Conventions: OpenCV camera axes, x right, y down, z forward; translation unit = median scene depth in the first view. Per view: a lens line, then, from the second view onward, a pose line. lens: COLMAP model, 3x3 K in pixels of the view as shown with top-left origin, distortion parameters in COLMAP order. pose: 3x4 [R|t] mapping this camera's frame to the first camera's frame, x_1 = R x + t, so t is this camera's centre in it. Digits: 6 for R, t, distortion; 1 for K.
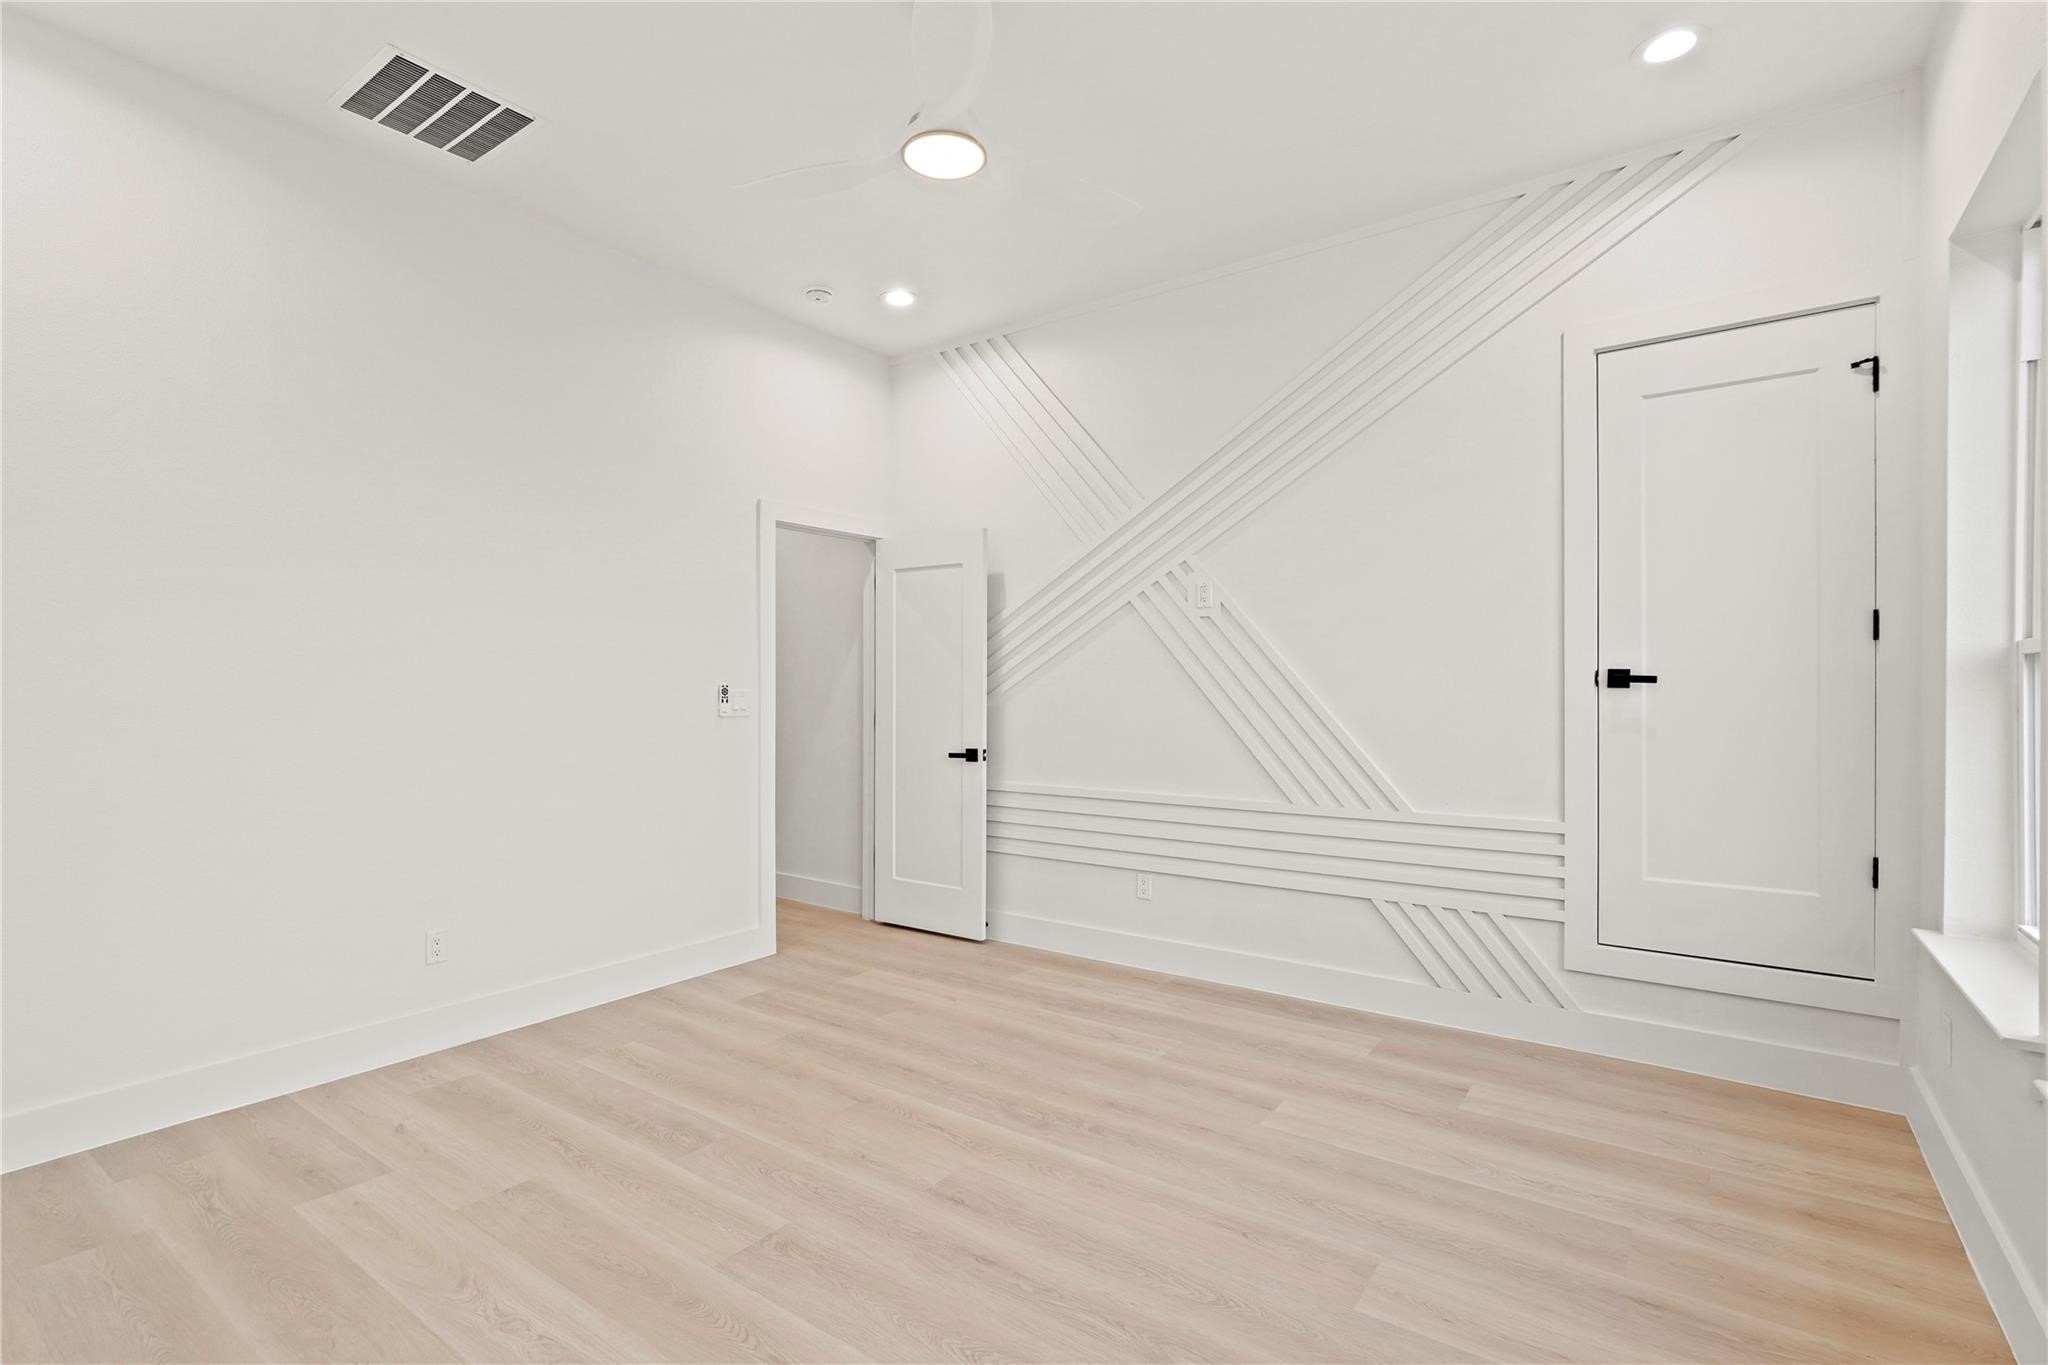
lens RADIAL K [[952.7, 0, 1021.0], [0, 952.7, 704.0], [0, 0, 1]] dist [-0.002298, 0.000410]
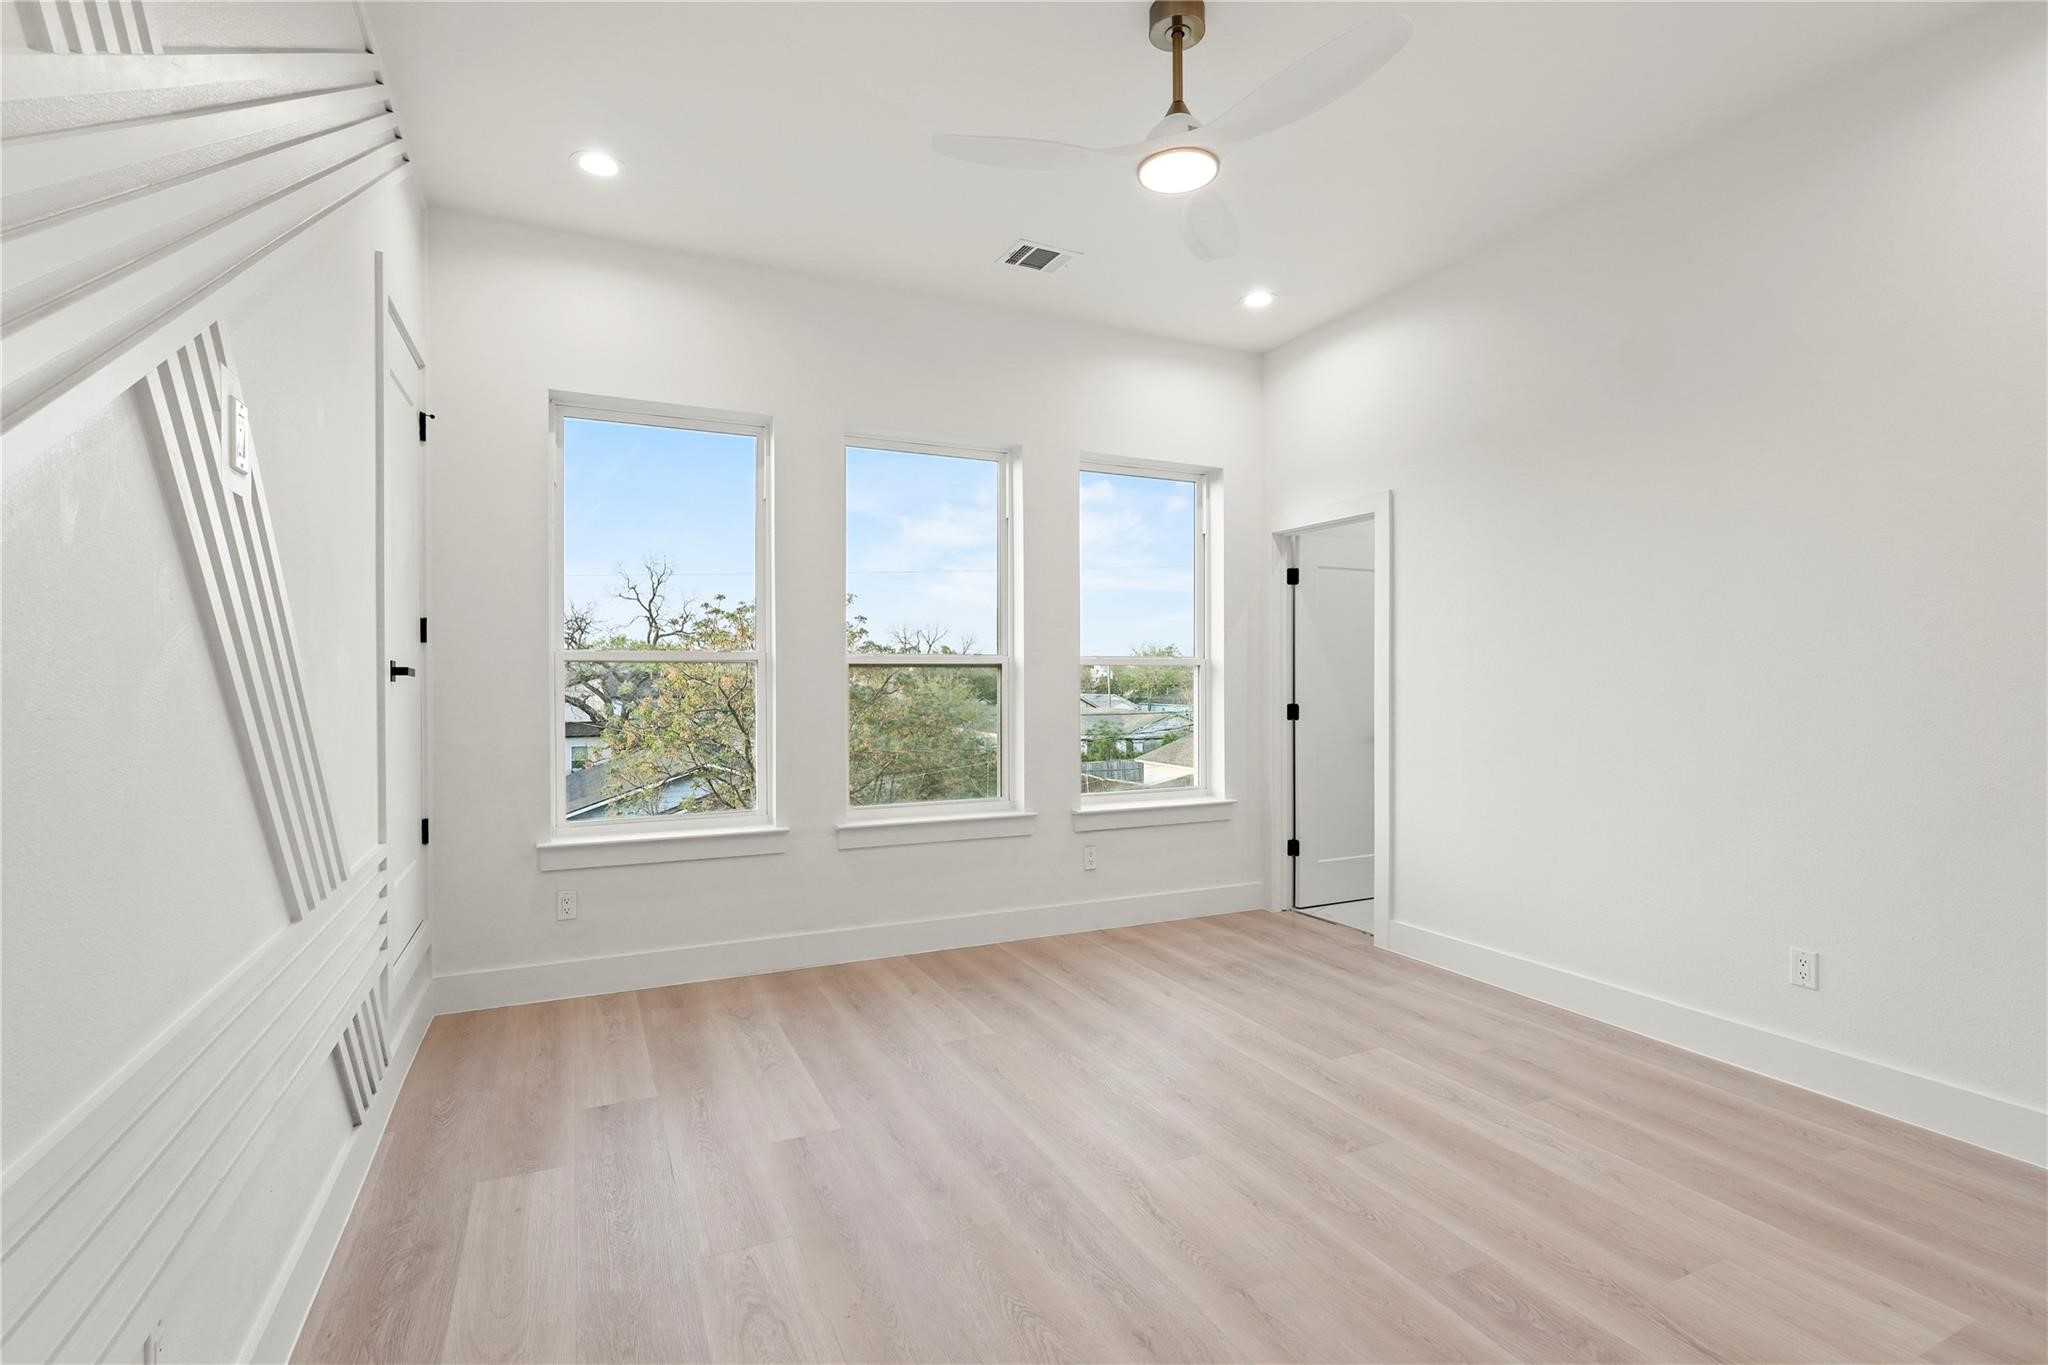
lens RADIAL K [[952.7, 0, 1019.6], [0, 952.7, 676.9], [0, 0, 1]] dist [-0.002298, 0.000410]
pose [[-0.869737, 0.005198, 0.493488, -0.431804], [0.017043, 0.999664, 0.019508, -0.036669], [-0.493221, 0.025377, -0.869534, 1.940348]]
